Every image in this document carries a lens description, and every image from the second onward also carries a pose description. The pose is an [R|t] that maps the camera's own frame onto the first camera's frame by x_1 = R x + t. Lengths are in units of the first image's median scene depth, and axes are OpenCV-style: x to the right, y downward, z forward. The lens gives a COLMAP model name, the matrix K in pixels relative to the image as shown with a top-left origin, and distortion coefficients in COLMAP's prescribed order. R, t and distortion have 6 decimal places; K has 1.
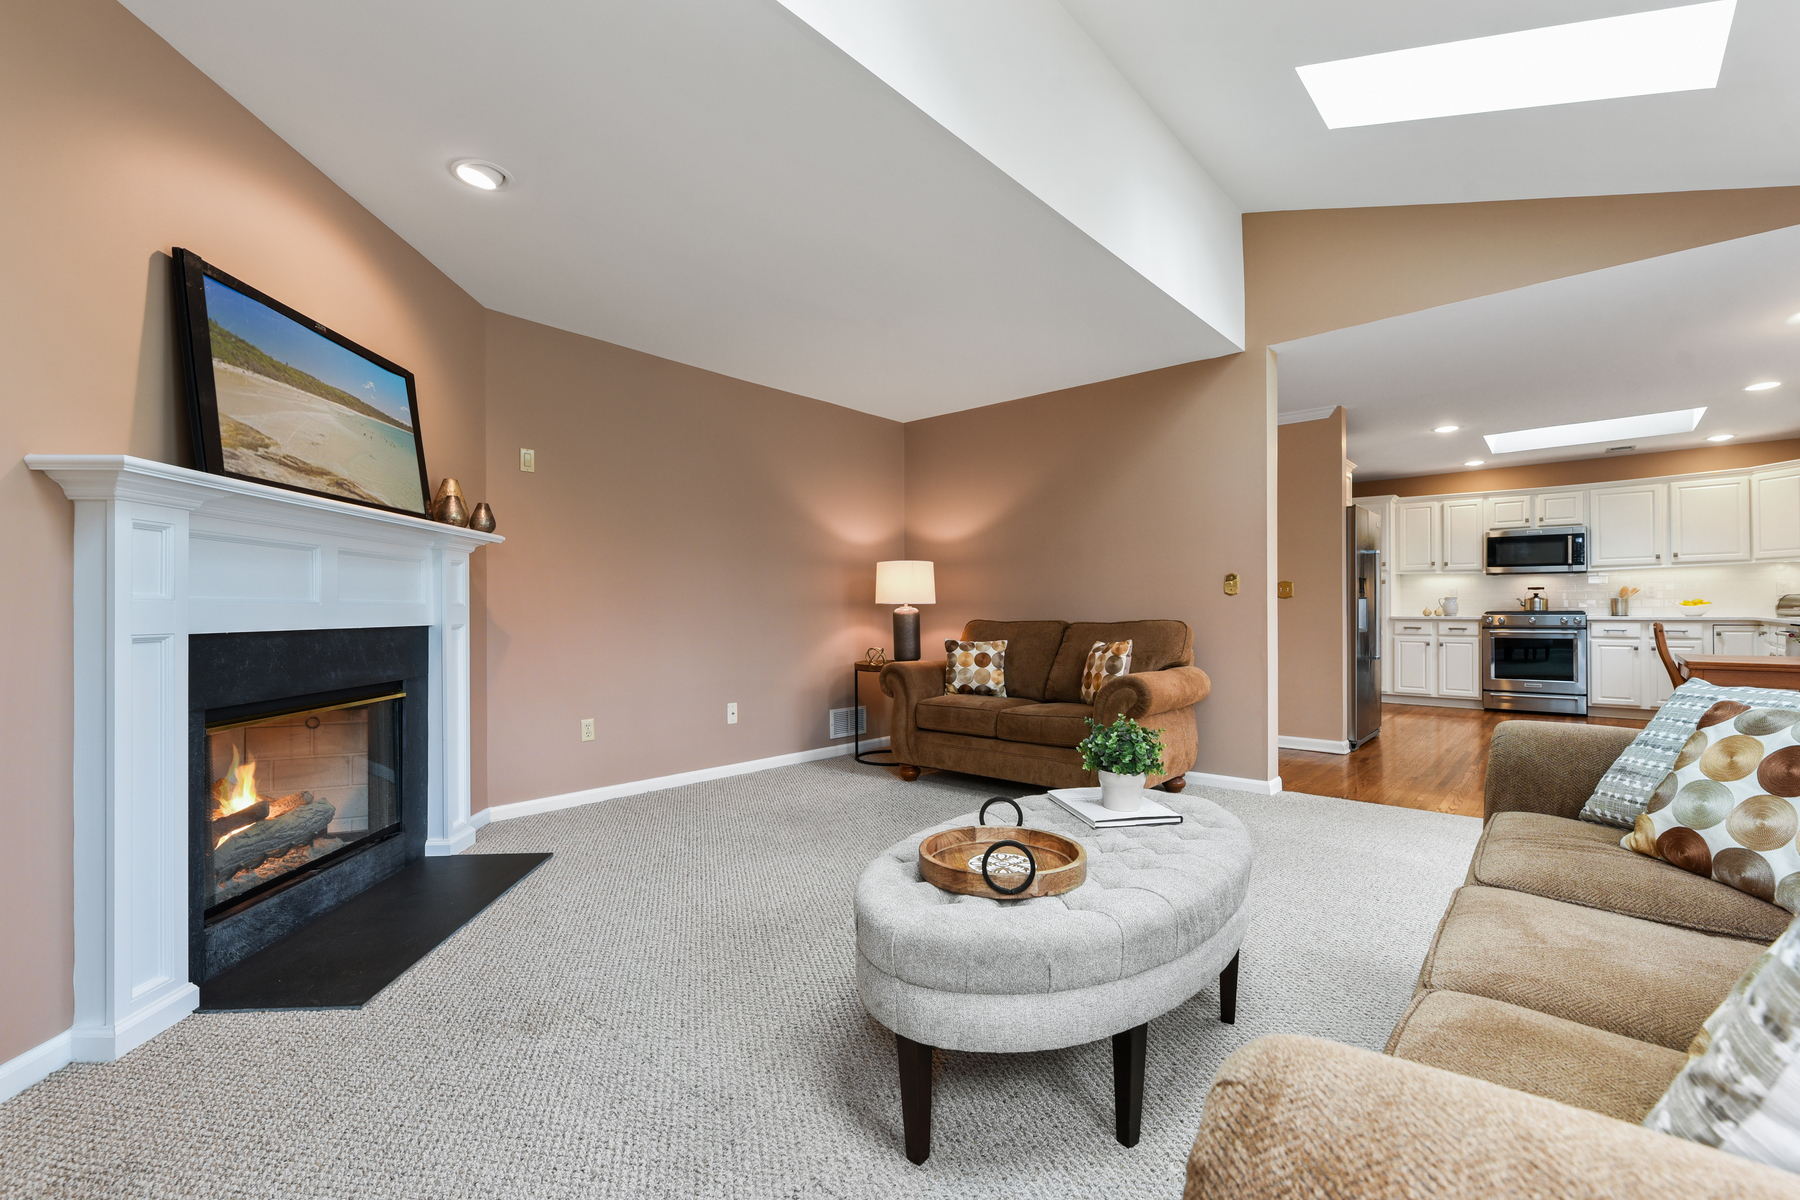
lens RADIAL K [[793.1, 0, 891.1], [0, 793.1, 608.4], [0, 0, 1]] dist [0.003402, -0.001959]
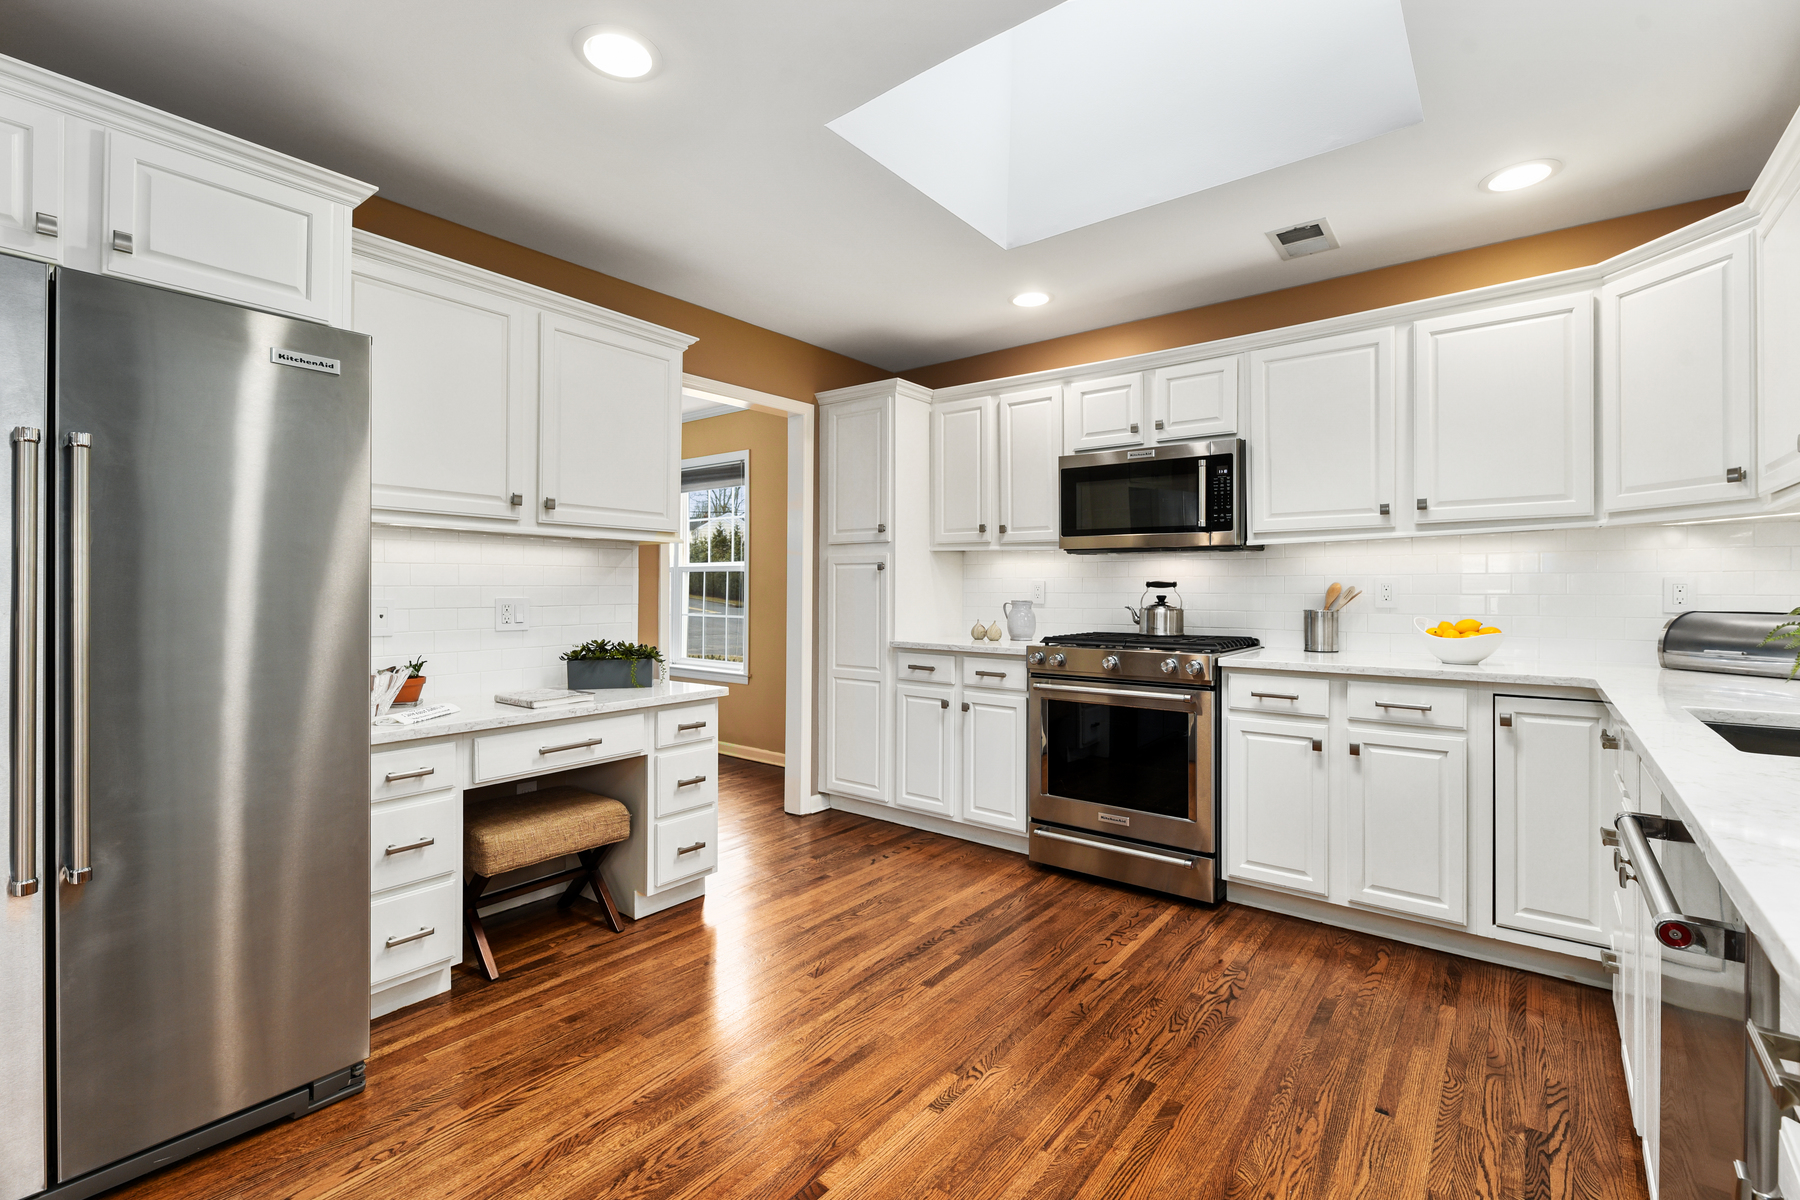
lens RADIAL K [[793.1, 0, 908.0], [0, 793.1, 590.4], [0, 0, 1]] dist [0.003402, -0.001959]
pose [[0.998321, 0.007537, 0.057424, 0.666844], [-0.007697, 0.999967, 0.002568, -0.022656], [-0.057403, -0.003006, 0.998347, 0.583951]]
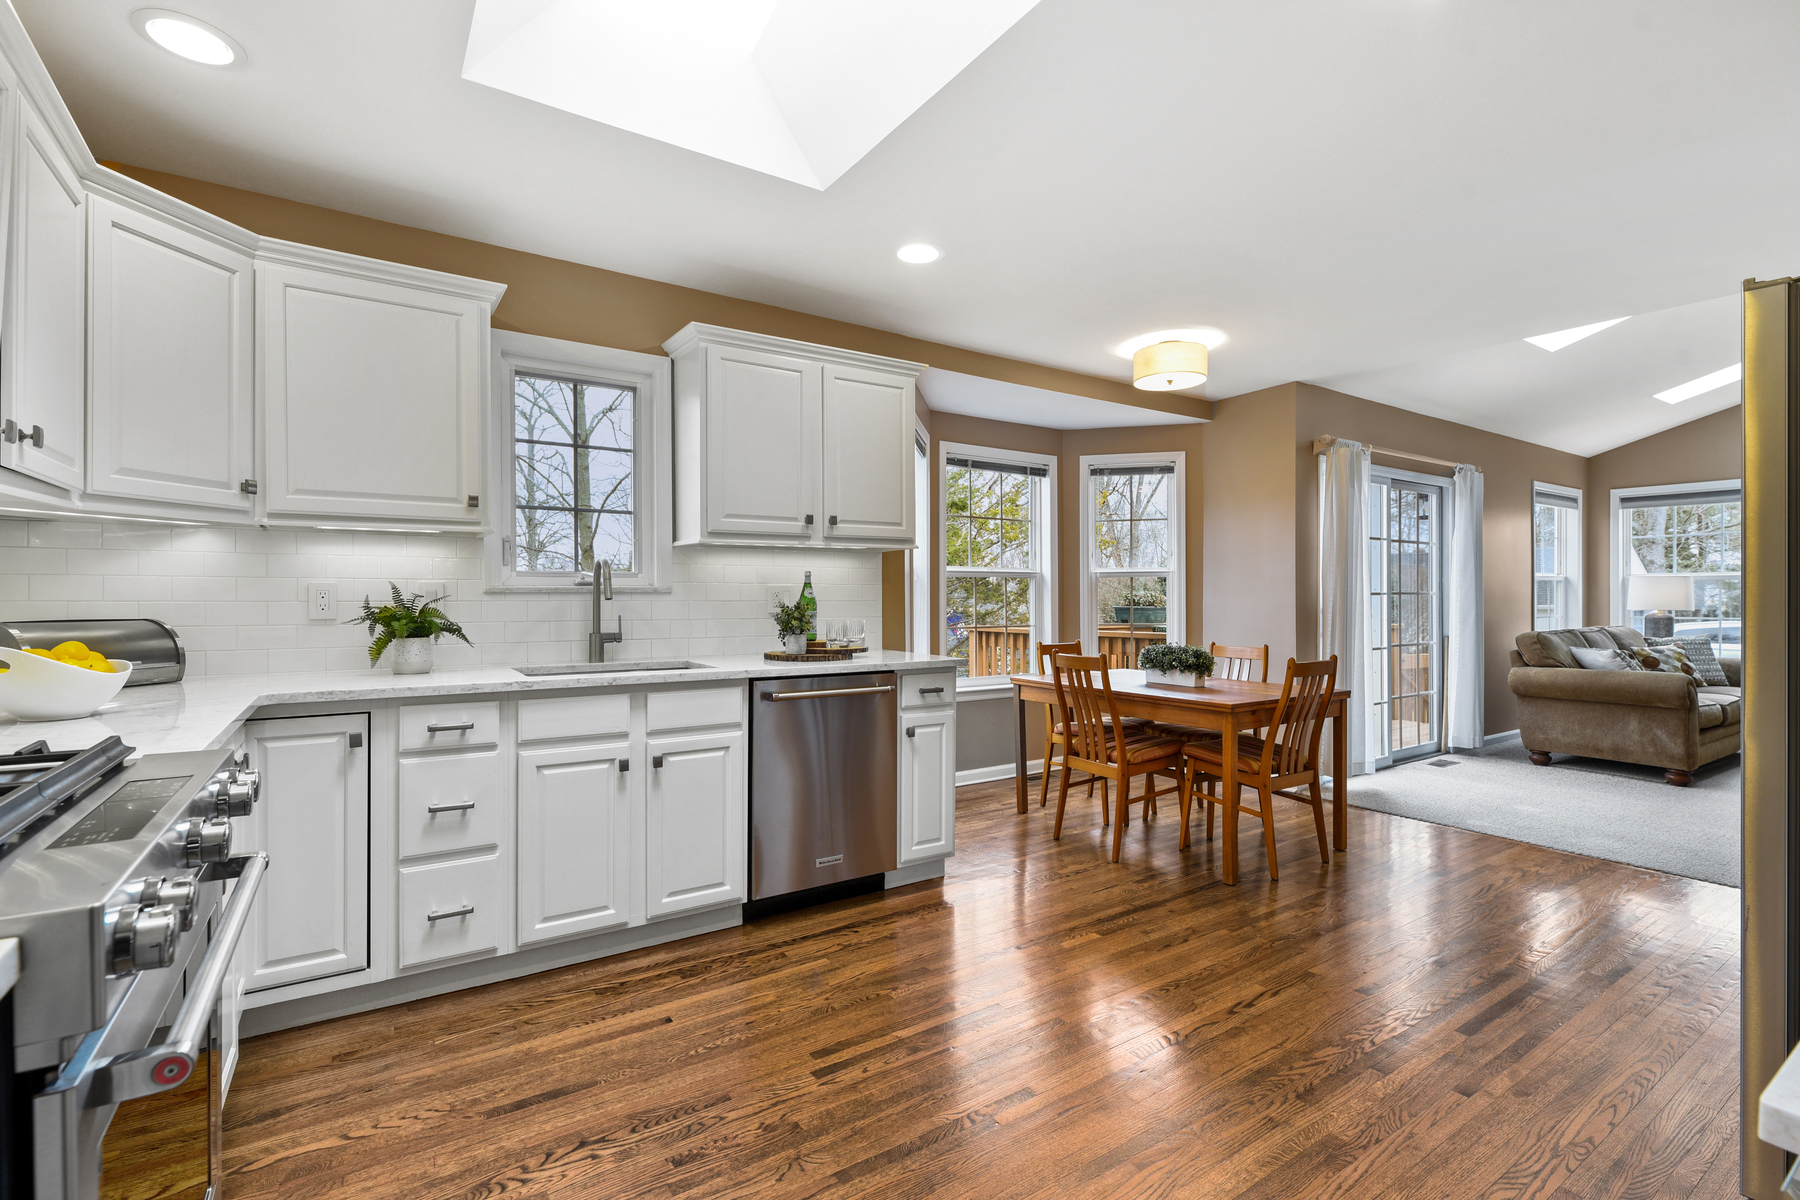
lens RADIAL K [[793.1, 0, 928.1], [0, 793.1, 606.5], [0, 0, 1]] dist [0.003402, -0.001959]
pose [[-0.971345, 0.002115, 0.237663, 0.661226], [0.001772, 0.999997, -0.001656, -0.018673], [-0.237666, -0.001187, -0.971346, 1.073744]]
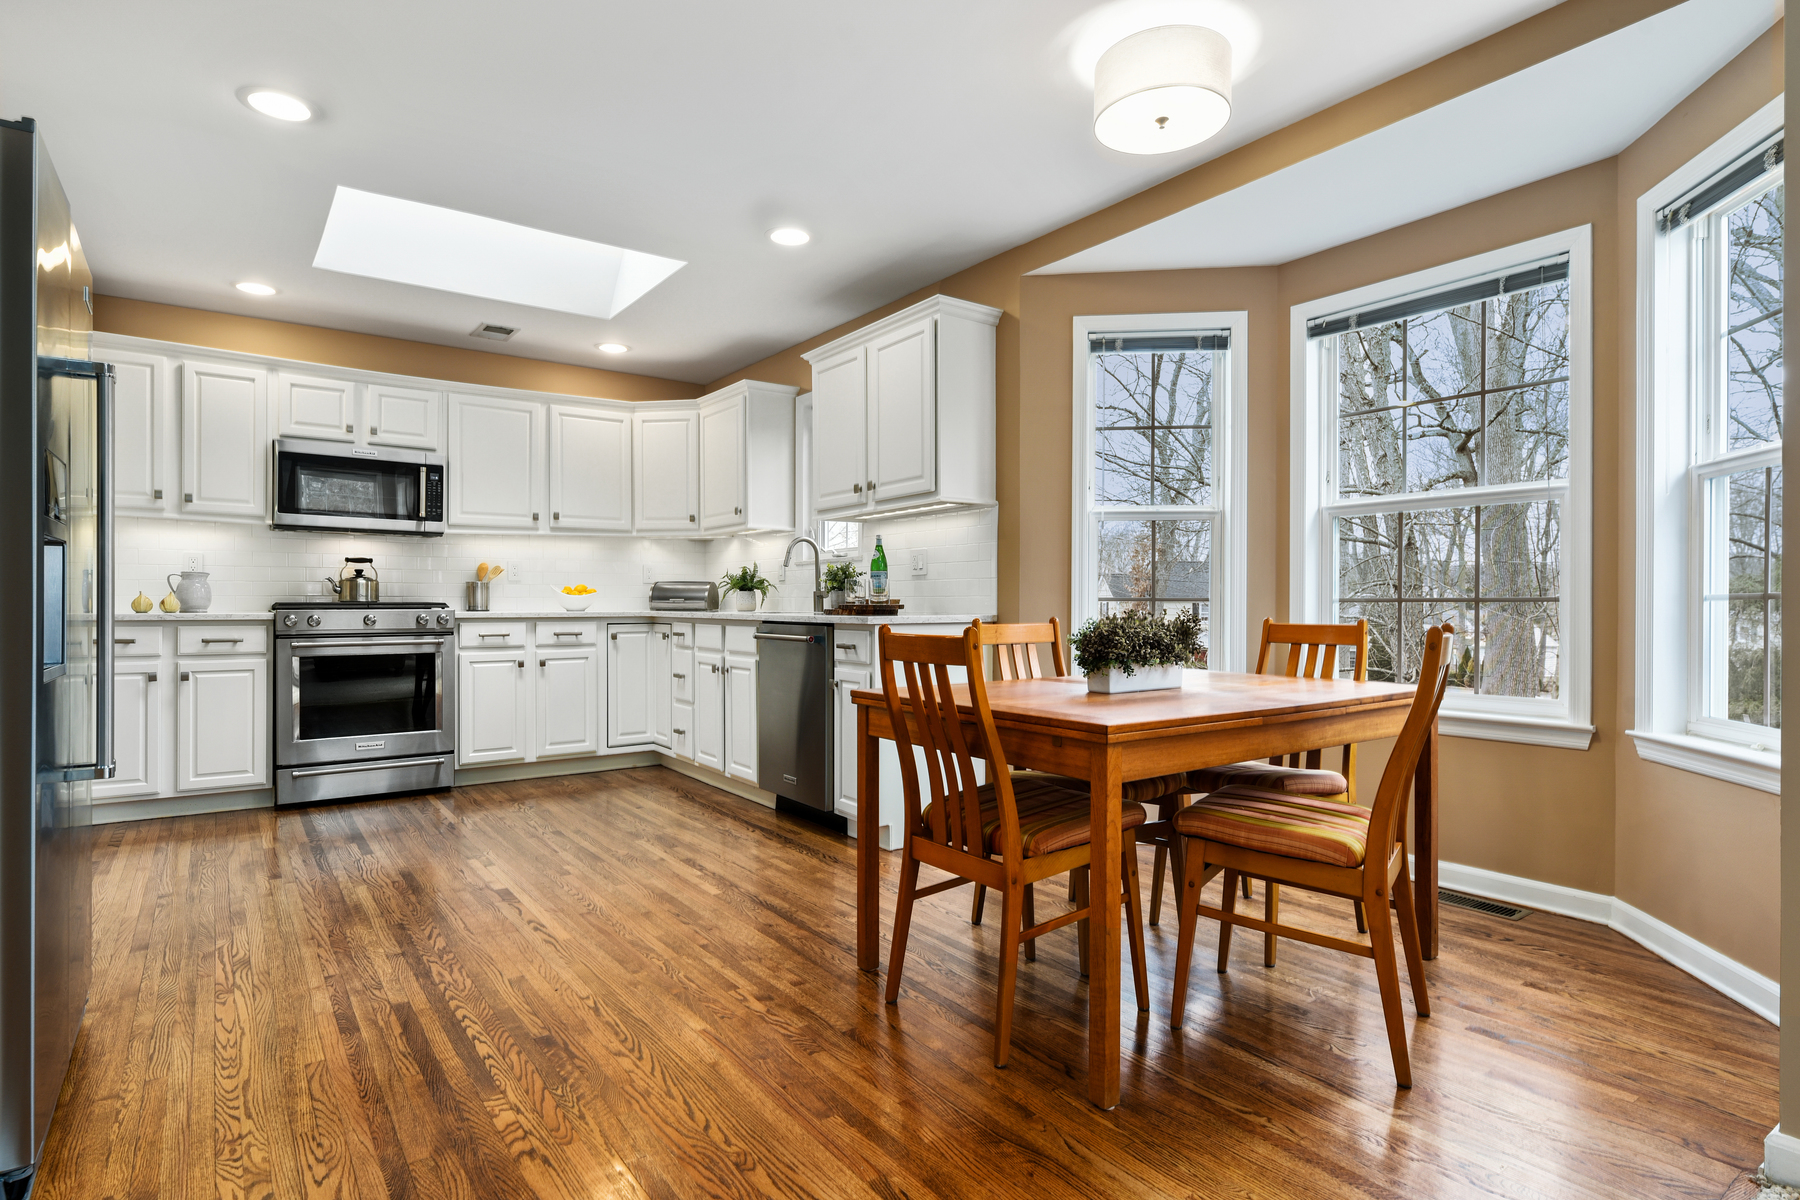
lens RADIAL K [[943.5, 0, 915.4], [0, 943.5, 605.5], [0, 0, 1]] dist [0.001187, -0.001074]
pose [[0.199889, 0.001833, 0.979817, 0.272597], [-0.005022, 0.999987, -0.000846, 0.004298], [-0.979806, -0.004751, 0.199896, 0.522093]]
